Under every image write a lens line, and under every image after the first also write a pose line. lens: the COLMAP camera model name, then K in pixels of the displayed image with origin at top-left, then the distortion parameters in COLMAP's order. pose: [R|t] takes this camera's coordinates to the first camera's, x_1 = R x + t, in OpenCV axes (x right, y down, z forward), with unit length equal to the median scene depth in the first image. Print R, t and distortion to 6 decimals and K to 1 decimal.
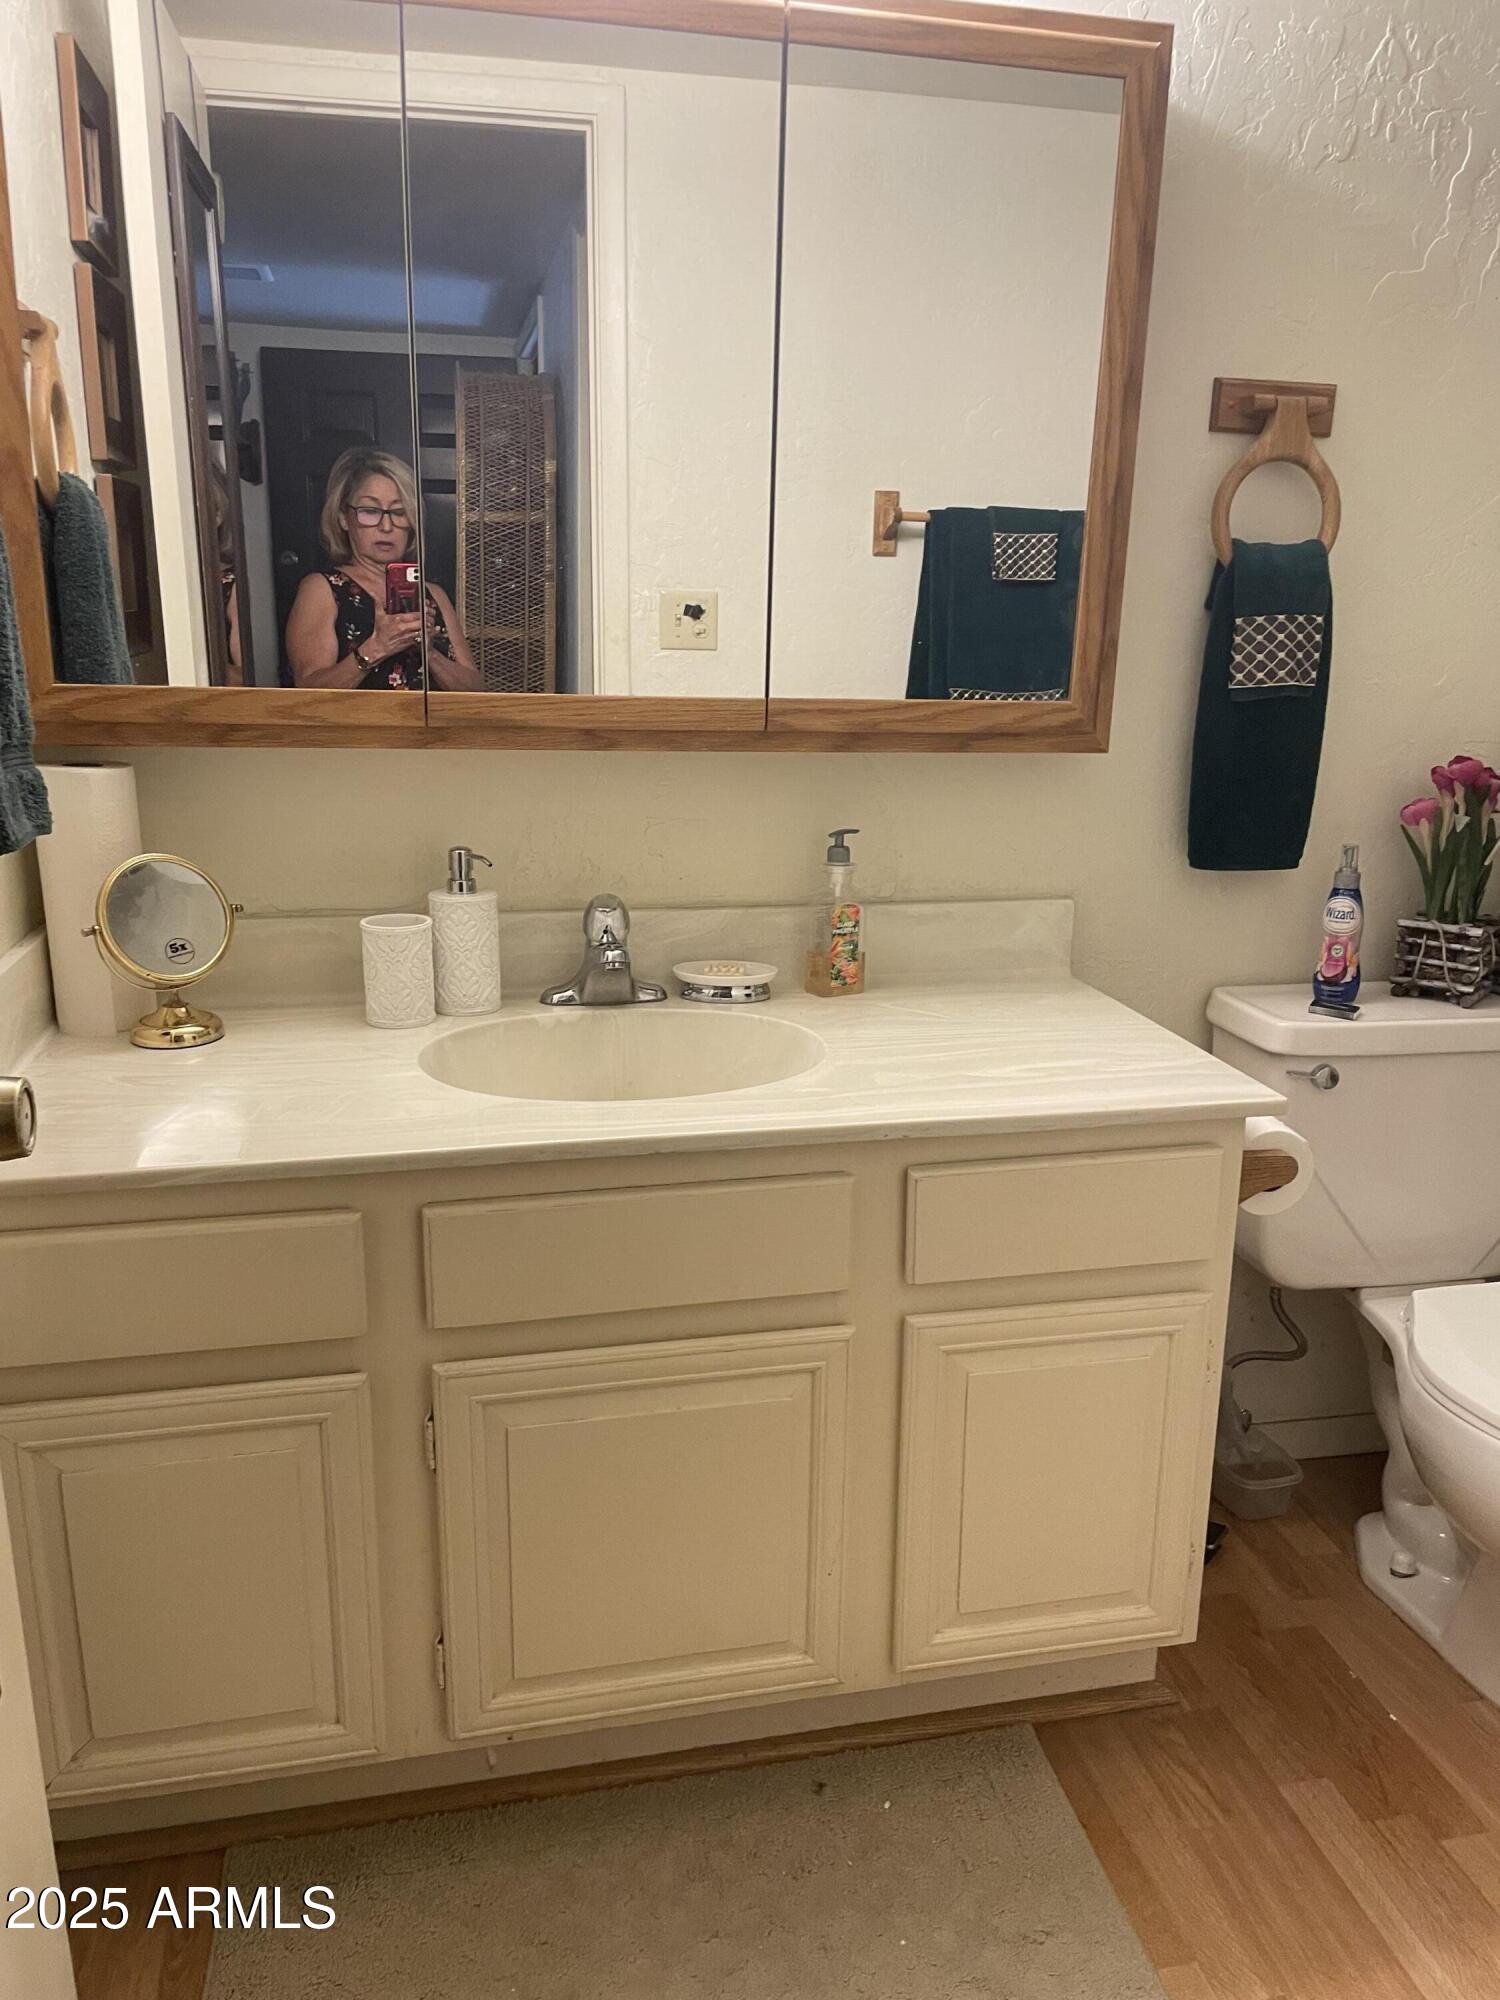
lens RADIAL K [[1535.6, 0, 748.8], [0, 1535.6, 1011.4], [0, 0, 1]] dist [0.097742, -0.125391]
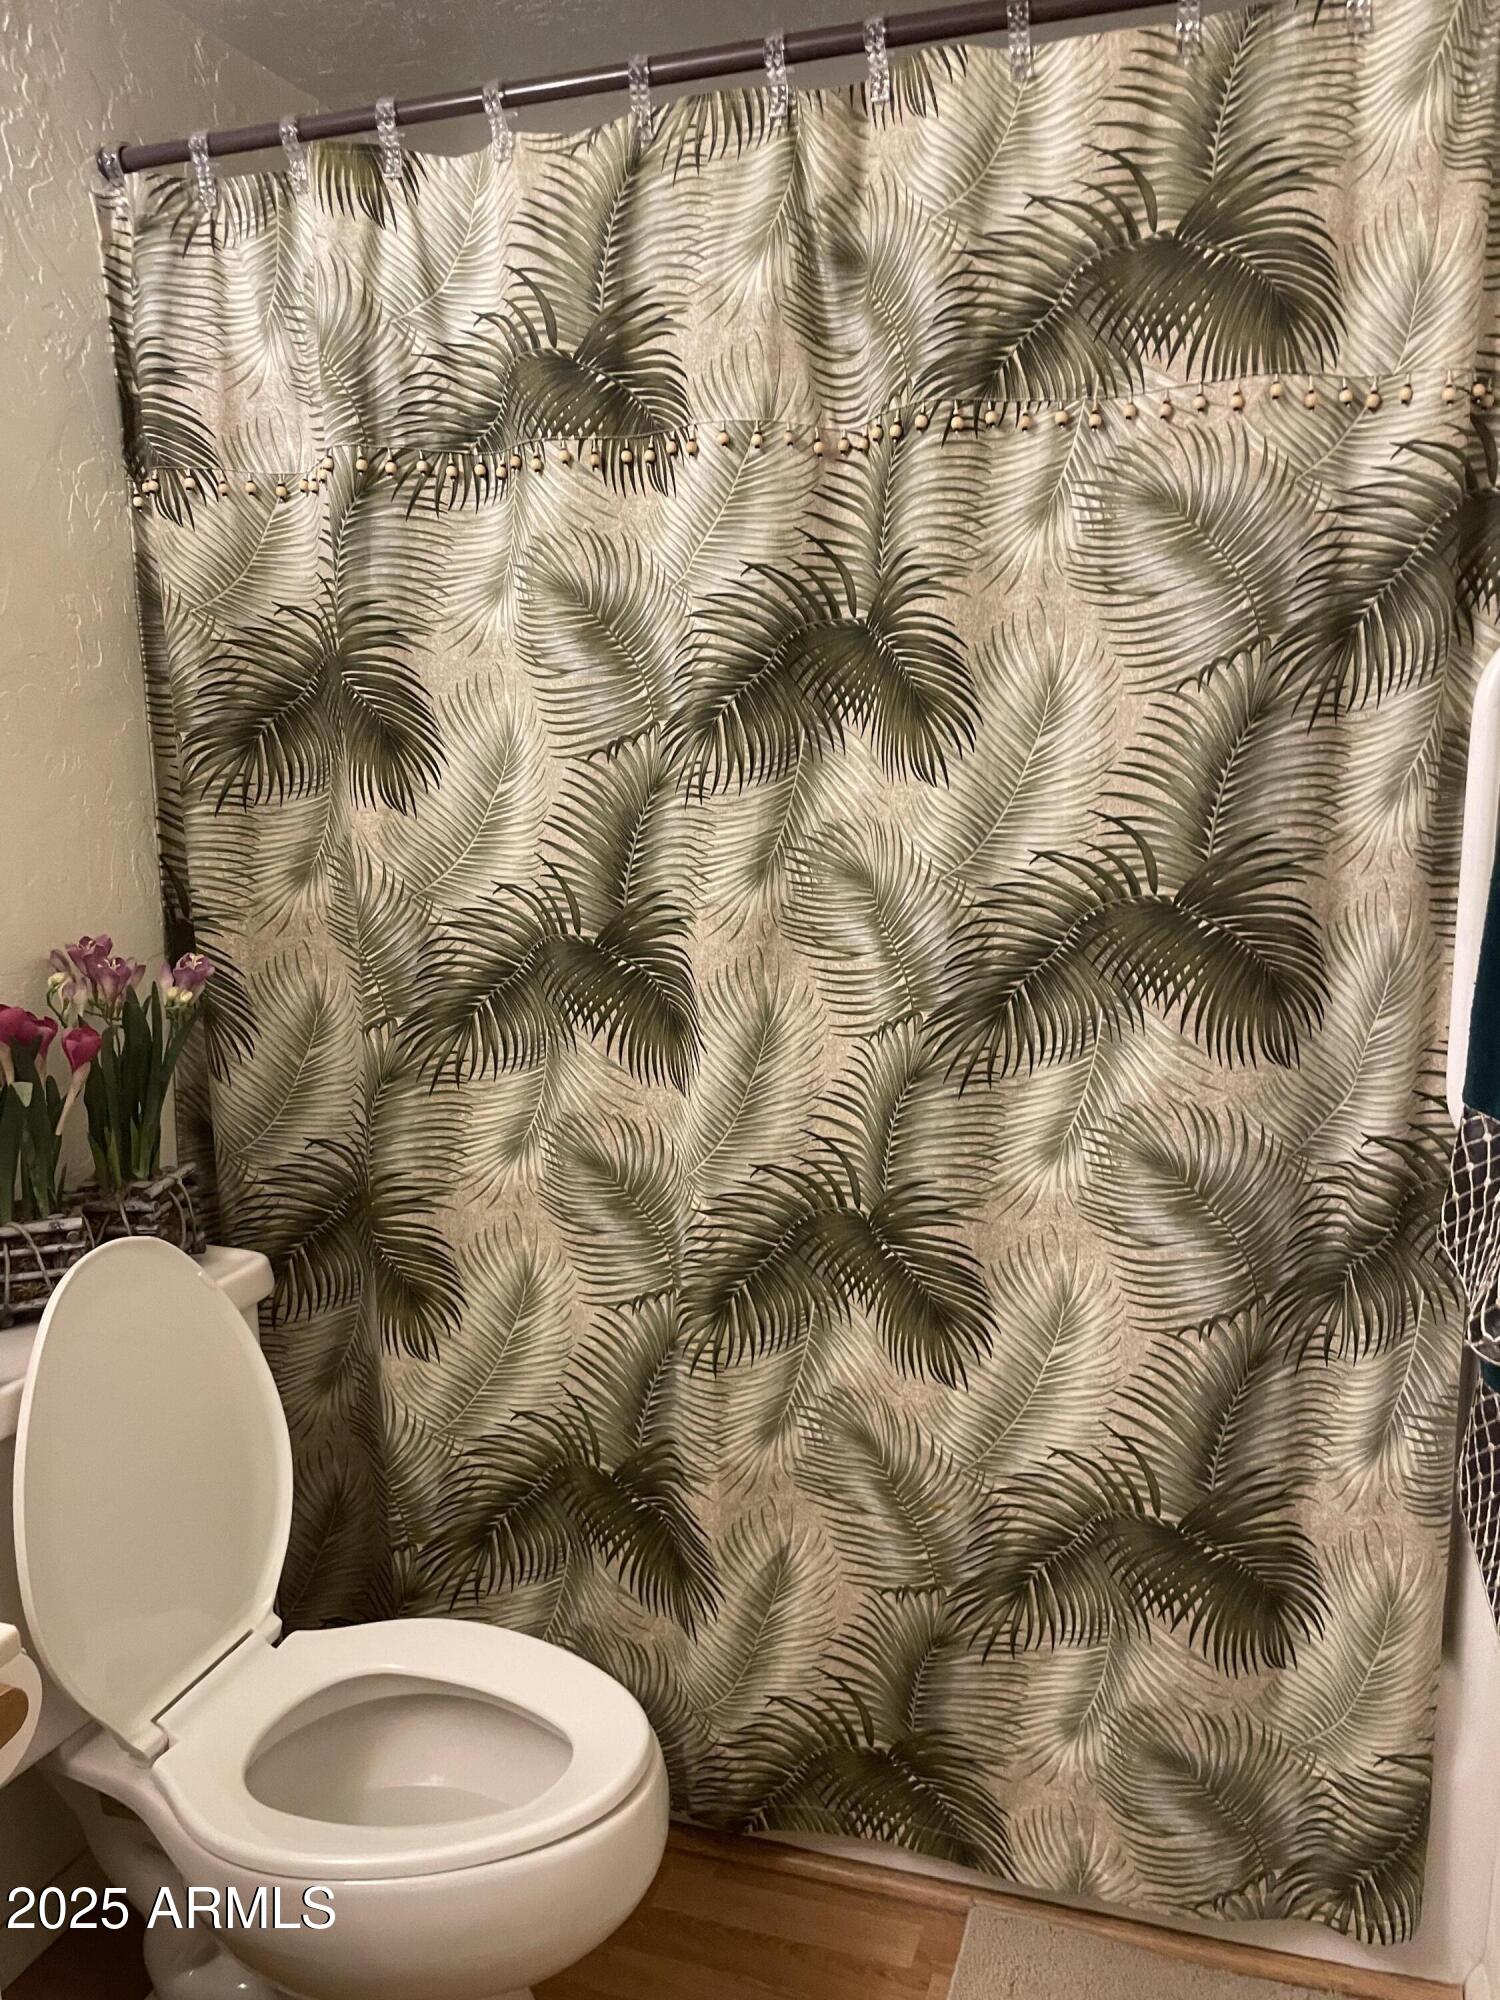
lens RADIAL K [[1535.6, 0, 791.7], [0, 1535.6, 1021.6], [0, 0, 1]] dist [0.097742, -0.125391]
pose [[0.502515, -0.182256, 0.845140, 0.017070], [0.254498, 0.965400, 0.056868, -0.103350], [-0.826262, 0.186509, 0.531512, 0.295874]]
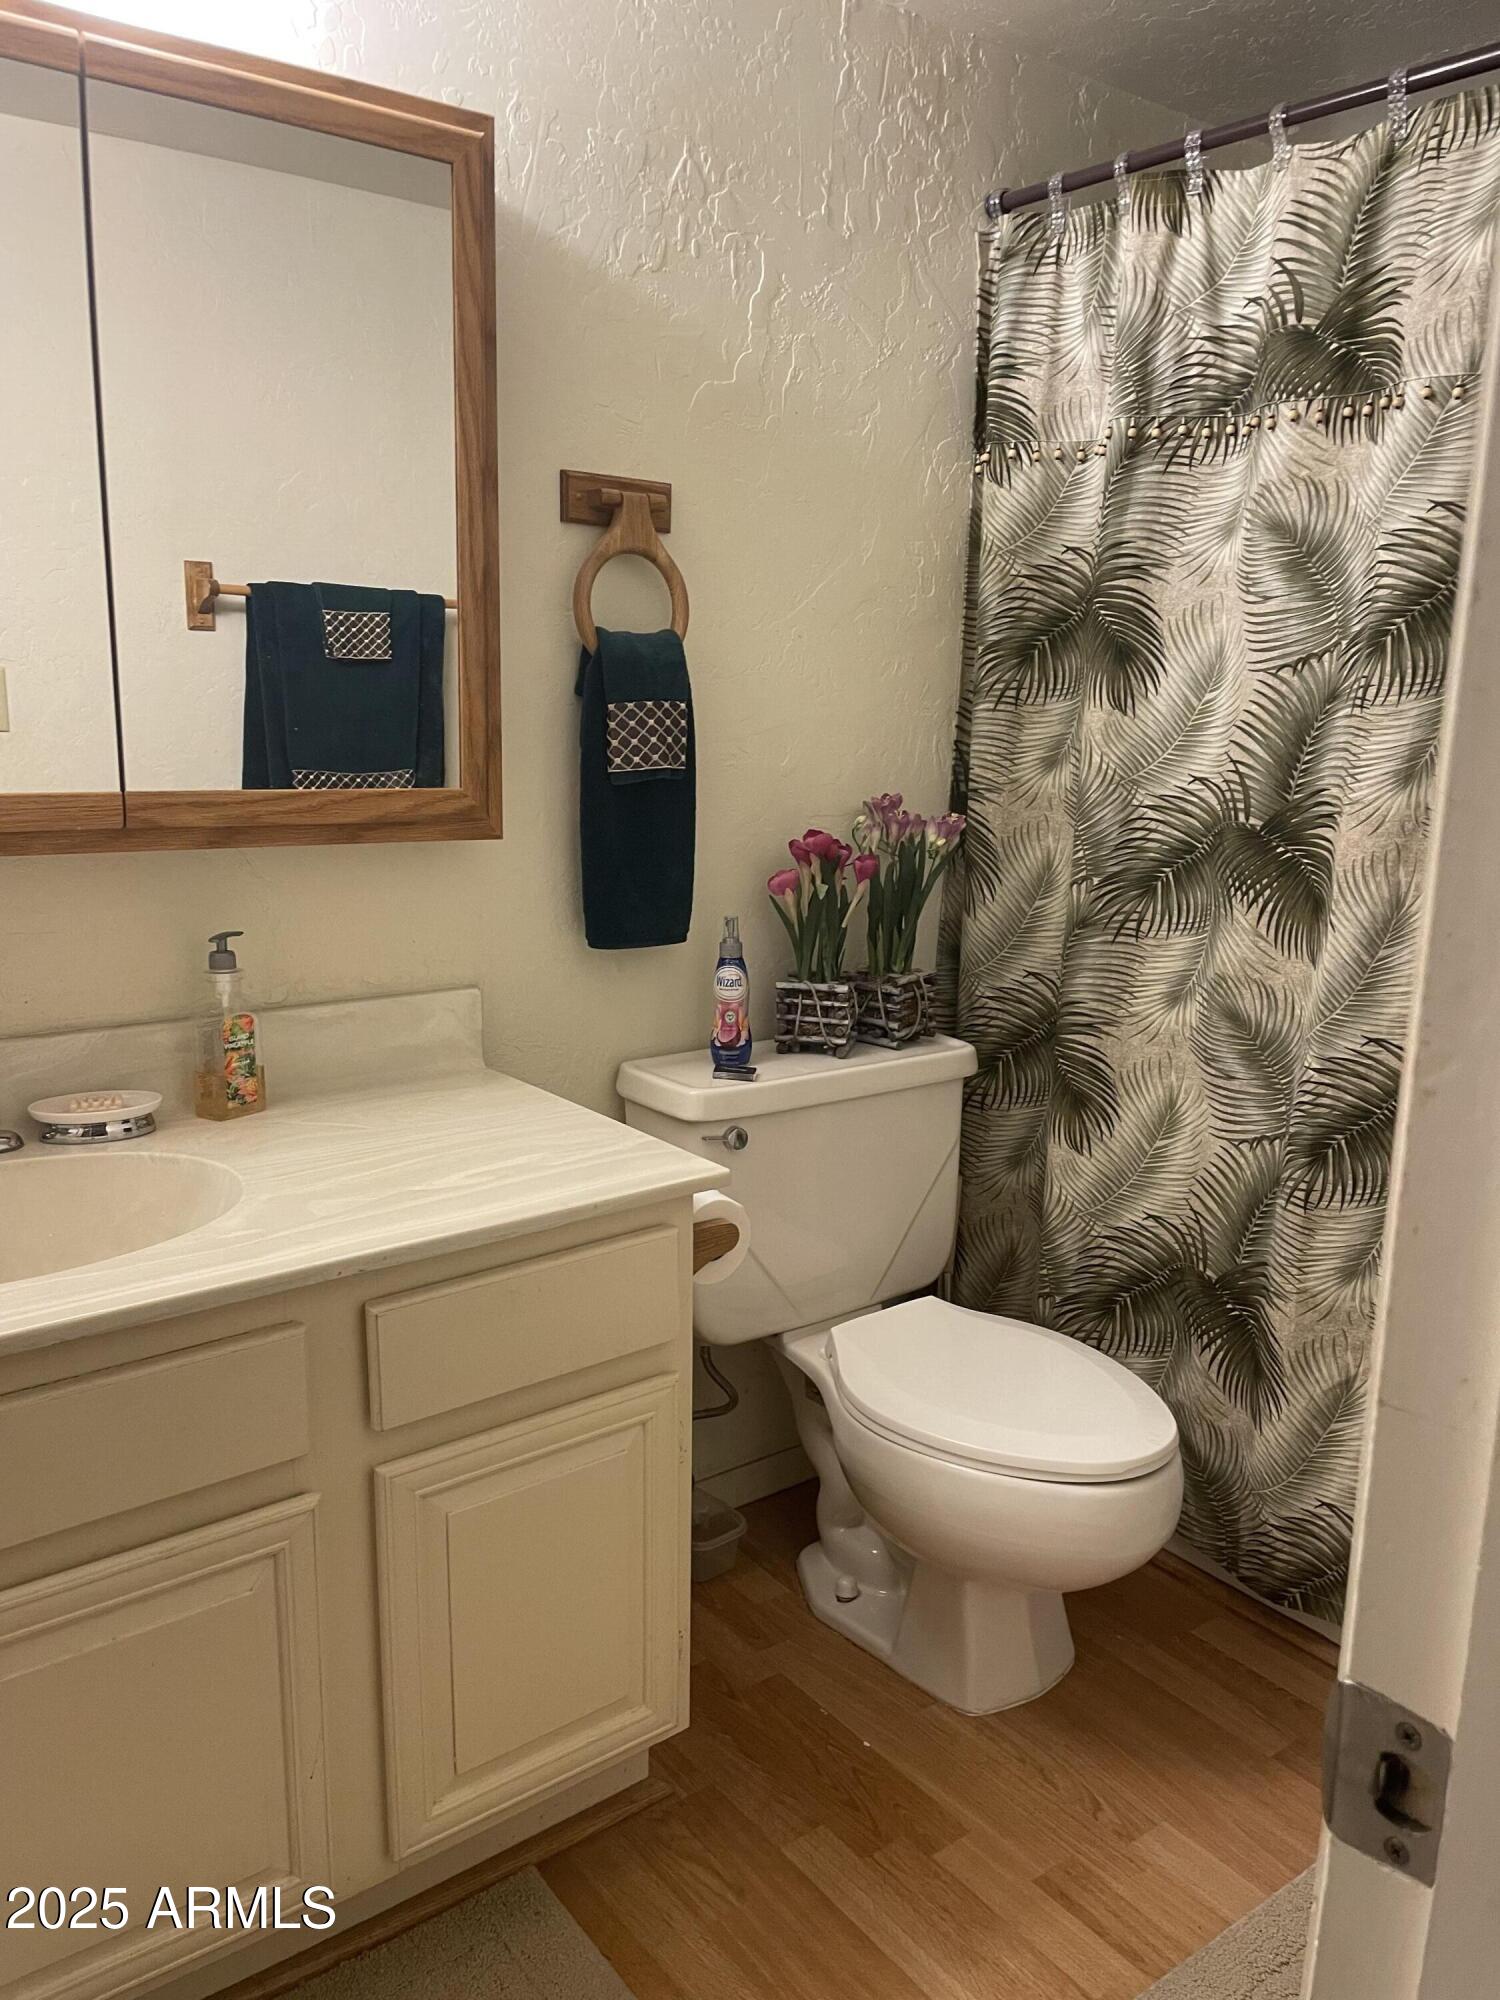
lens RADIAL K [[1535.6, 0, 756.3], [0, 1535.6, 1013.4], [0, 0, 1]] dist [0.097742, -0.125391]
pose [[0.901343, -0.091518, 0.423326, -0.047503], [0.109503, 0.993818, -0.018301, -0.021261], [-0.419034, 0.062851, 0.905792, 0.052027]]
